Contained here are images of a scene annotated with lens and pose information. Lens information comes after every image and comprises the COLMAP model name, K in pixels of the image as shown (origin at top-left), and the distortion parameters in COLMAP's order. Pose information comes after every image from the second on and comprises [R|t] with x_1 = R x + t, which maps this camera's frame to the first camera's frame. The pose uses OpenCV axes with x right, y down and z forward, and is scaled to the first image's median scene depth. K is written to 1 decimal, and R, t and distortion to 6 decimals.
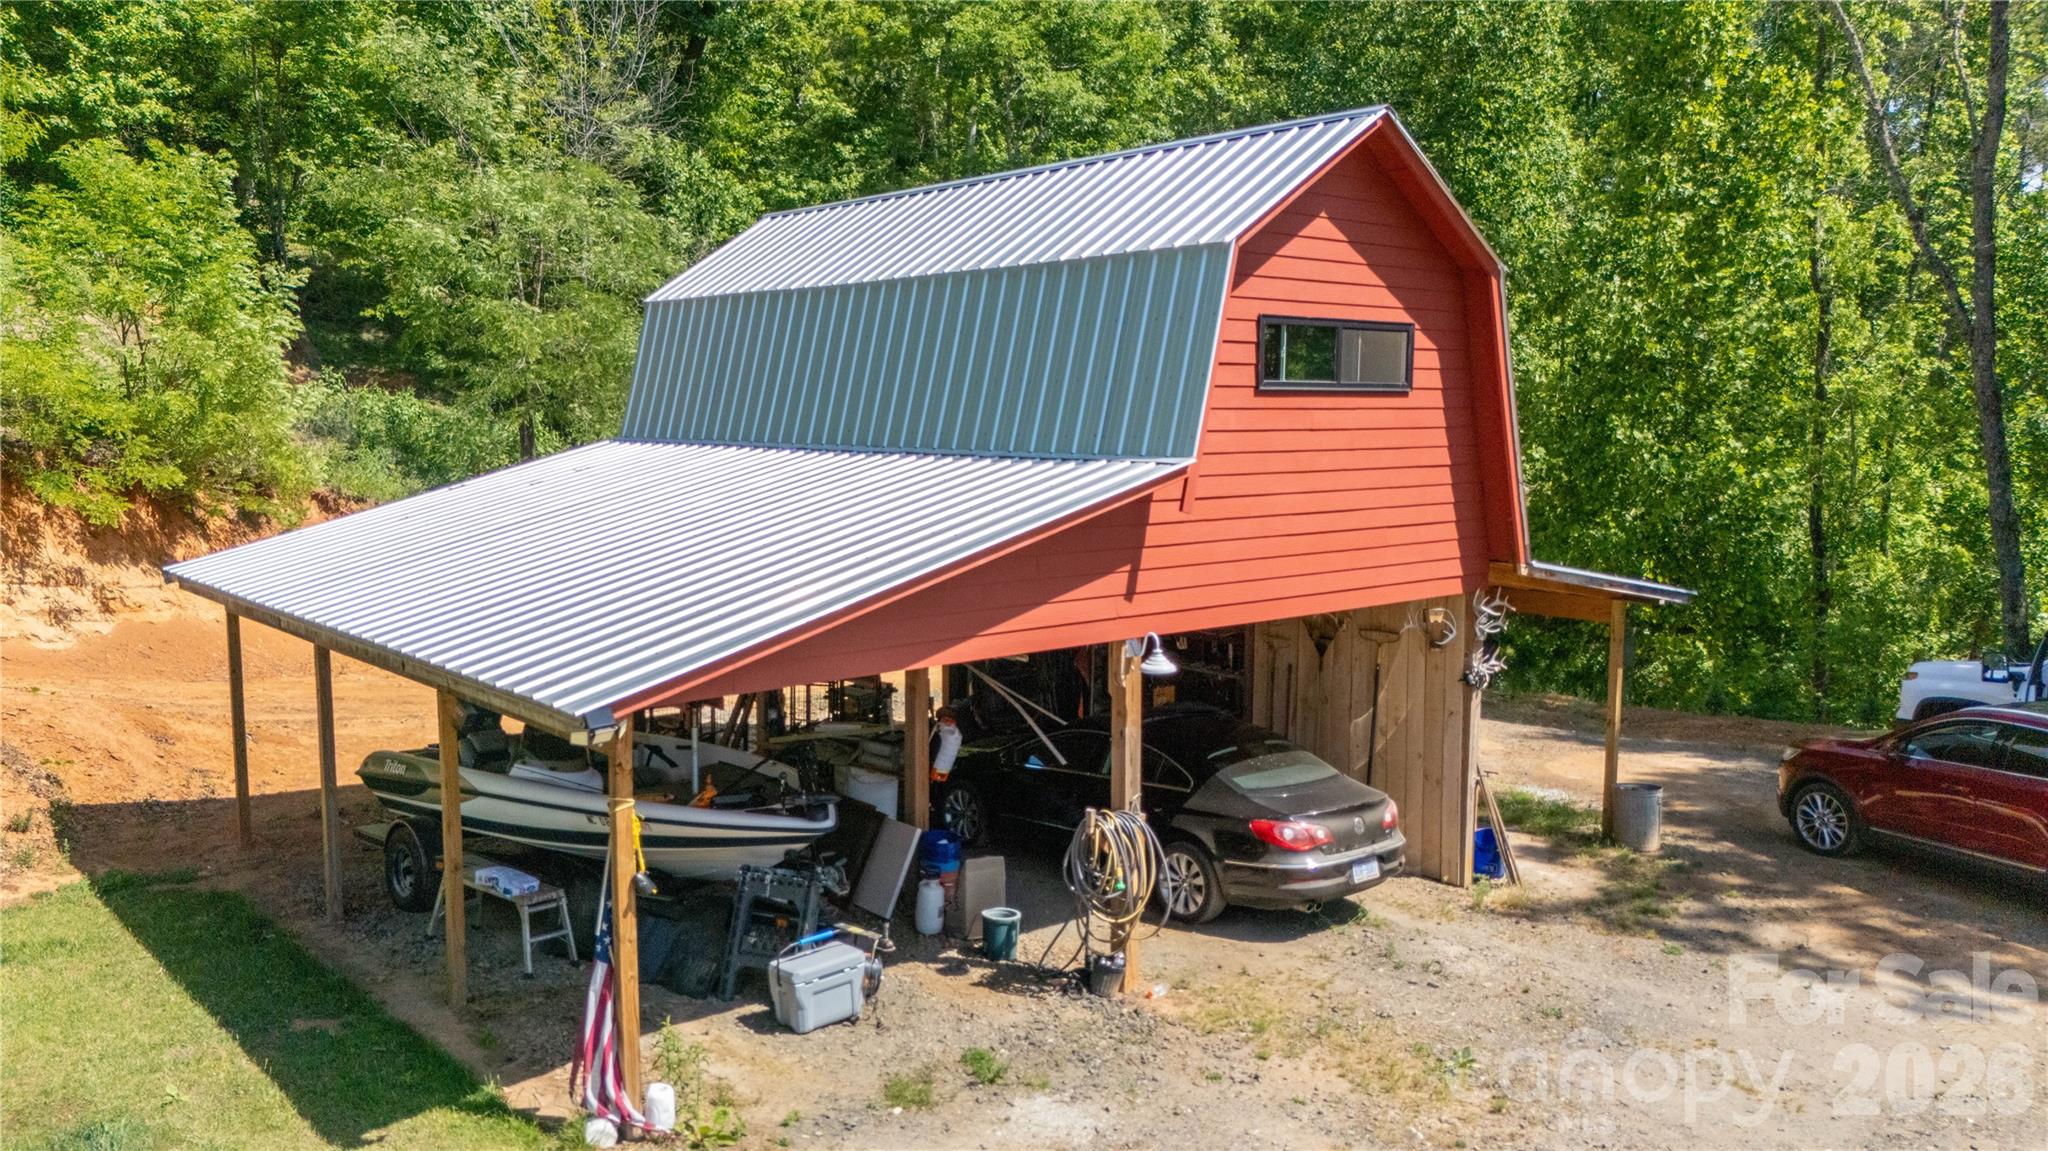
lens RADIAL K [[1546.7, 0, 1028.5], [0, 1546.7, 573.1], [0, 0, 1]] dist [0.060432, -0.016203]
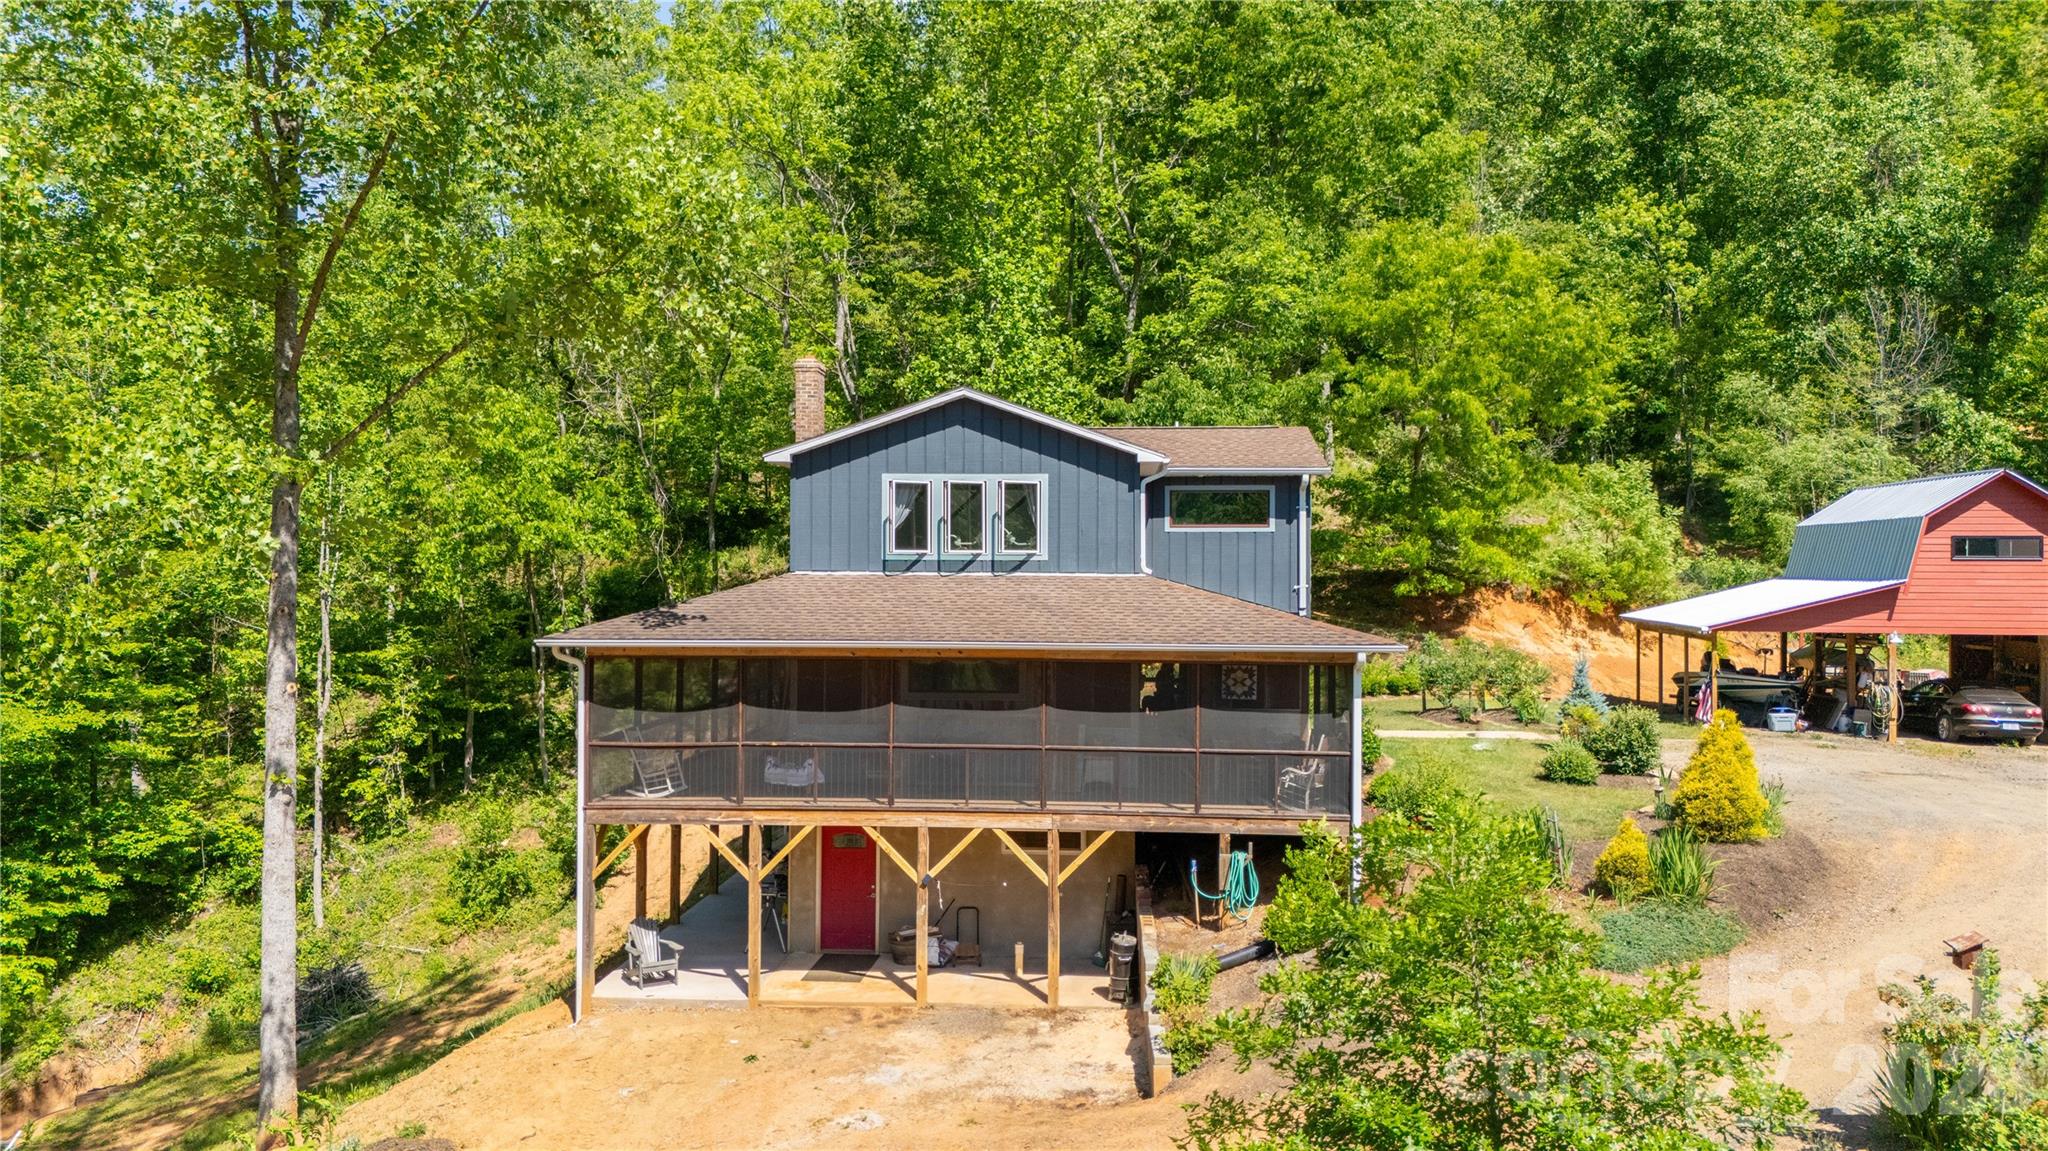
lens RADIAL K [[1546.7, 0, 1031.2], [0, 1546.7, 566.3], [0, 0, 1]] dist [0.060432, -0.016203]
pose [[0.654689, 0.003745, -0.755889, 1.254473], [-0.089660, 0.993313, -0.072734, 0.277677], [0.750562, 0.115391, 0.650647, -2.319893]]
